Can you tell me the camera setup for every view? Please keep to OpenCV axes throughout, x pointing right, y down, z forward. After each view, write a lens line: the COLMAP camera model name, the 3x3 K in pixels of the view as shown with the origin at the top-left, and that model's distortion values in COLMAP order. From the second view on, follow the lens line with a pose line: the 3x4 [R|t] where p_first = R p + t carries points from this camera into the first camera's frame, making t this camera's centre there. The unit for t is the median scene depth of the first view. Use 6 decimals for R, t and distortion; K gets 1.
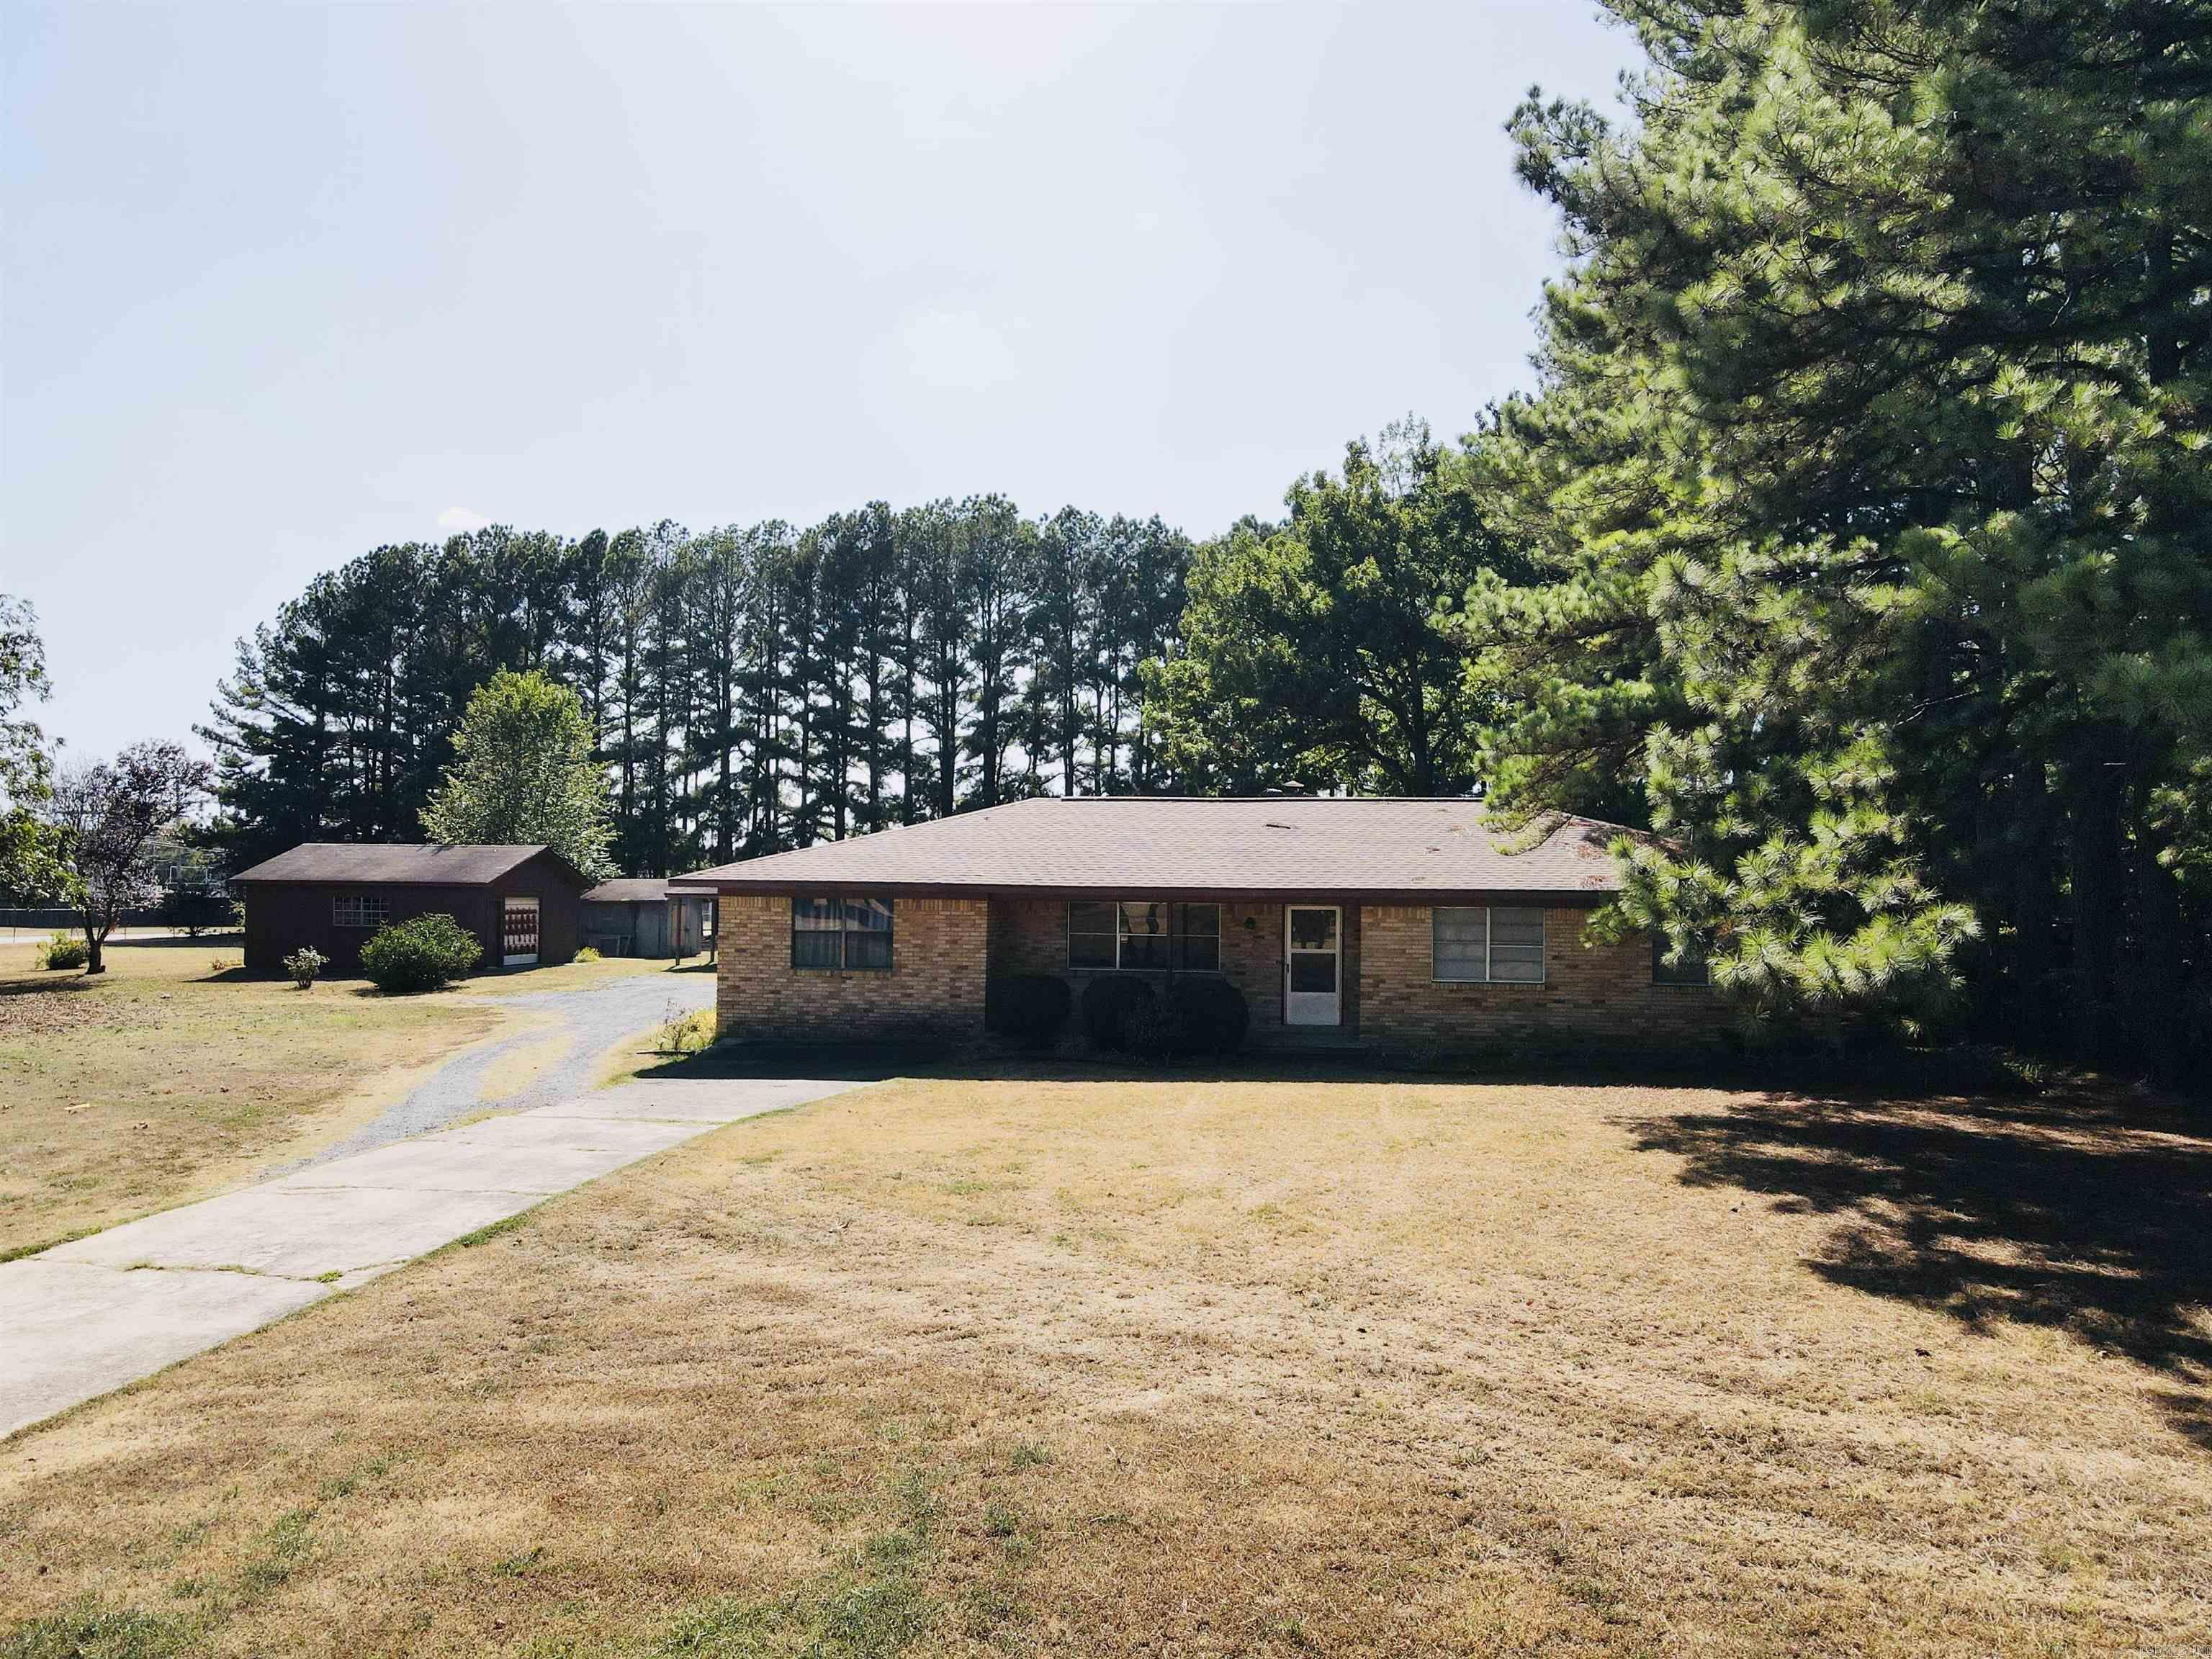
lens RADIAL K [[1640.5, 0, 1153.9], [0, 1640.5, 926.7], [0, 0, 1]] dist [-0.000362, -0.000656]
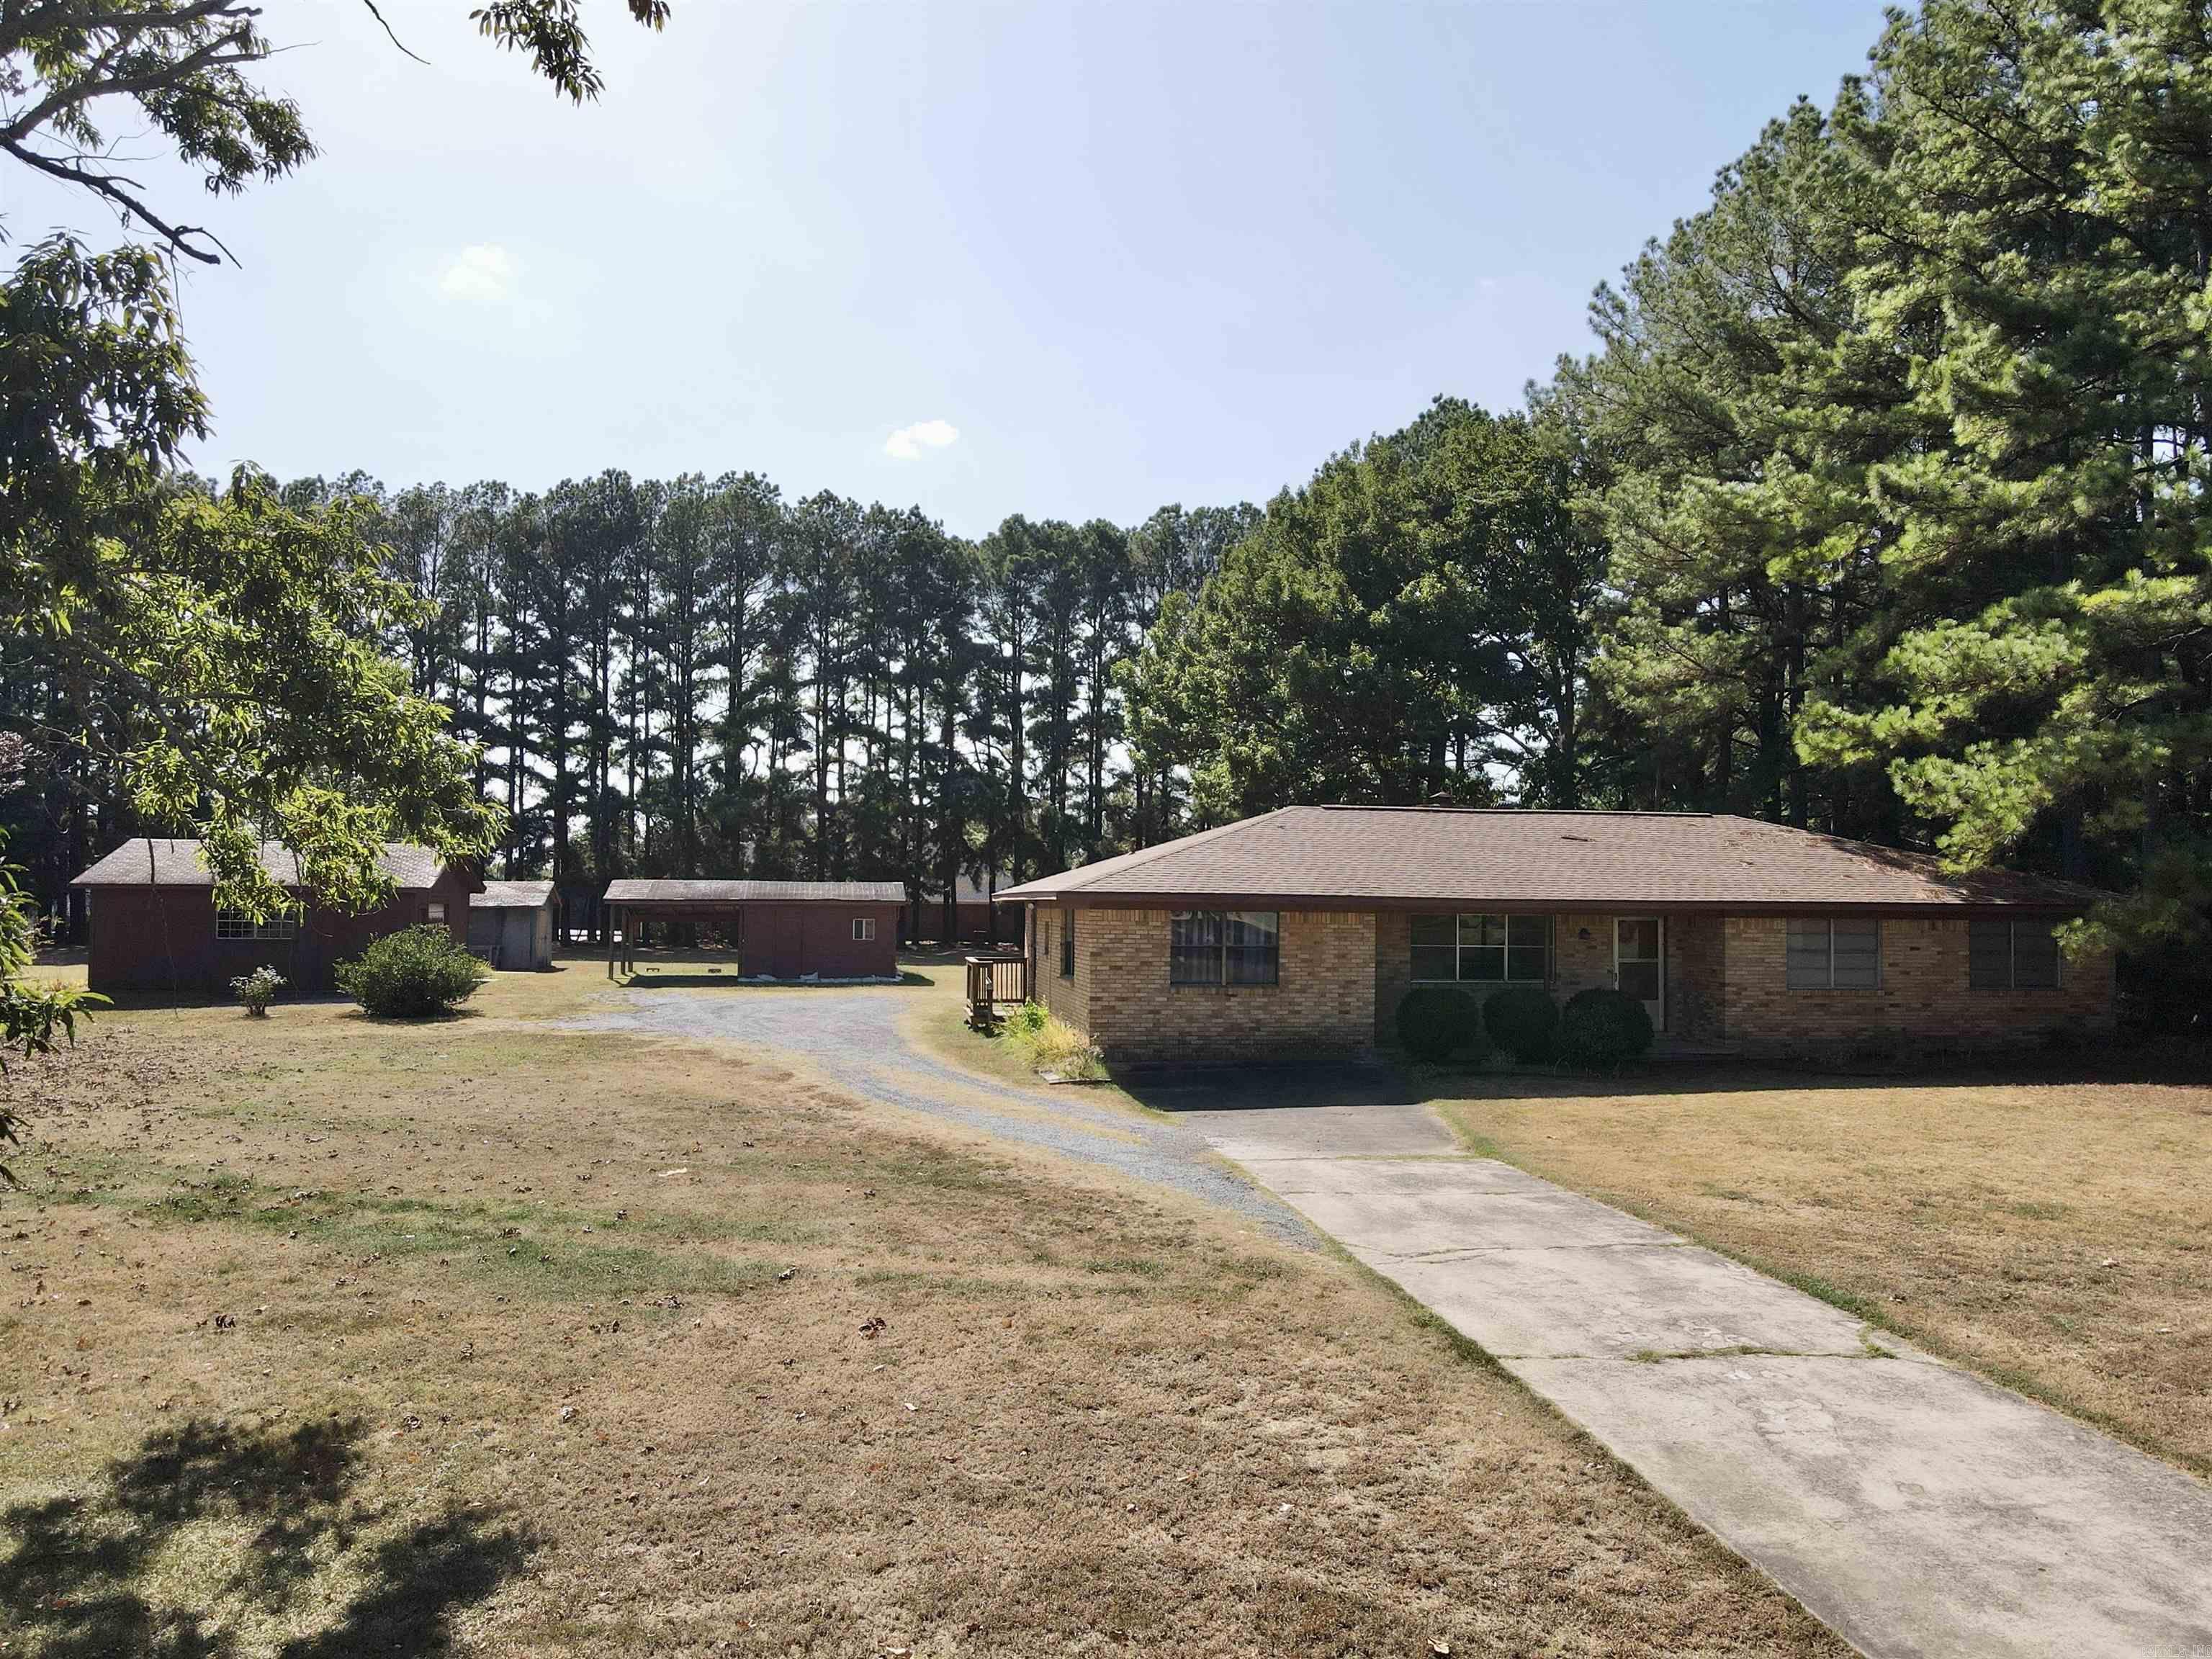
lens RADIAL K [[1622.2, 0, 1131.0], [0, 1622.2, 853.0], [0, 0, 1]] dist [0.001514, 0.004574]
pose [[0.952820, 0.006962, 0.303456, -0.460050], [0.004757, 0.999272, -0.037862, -0.013736], [-0.303499, 0.037519, 0.952093, 0.108118]]
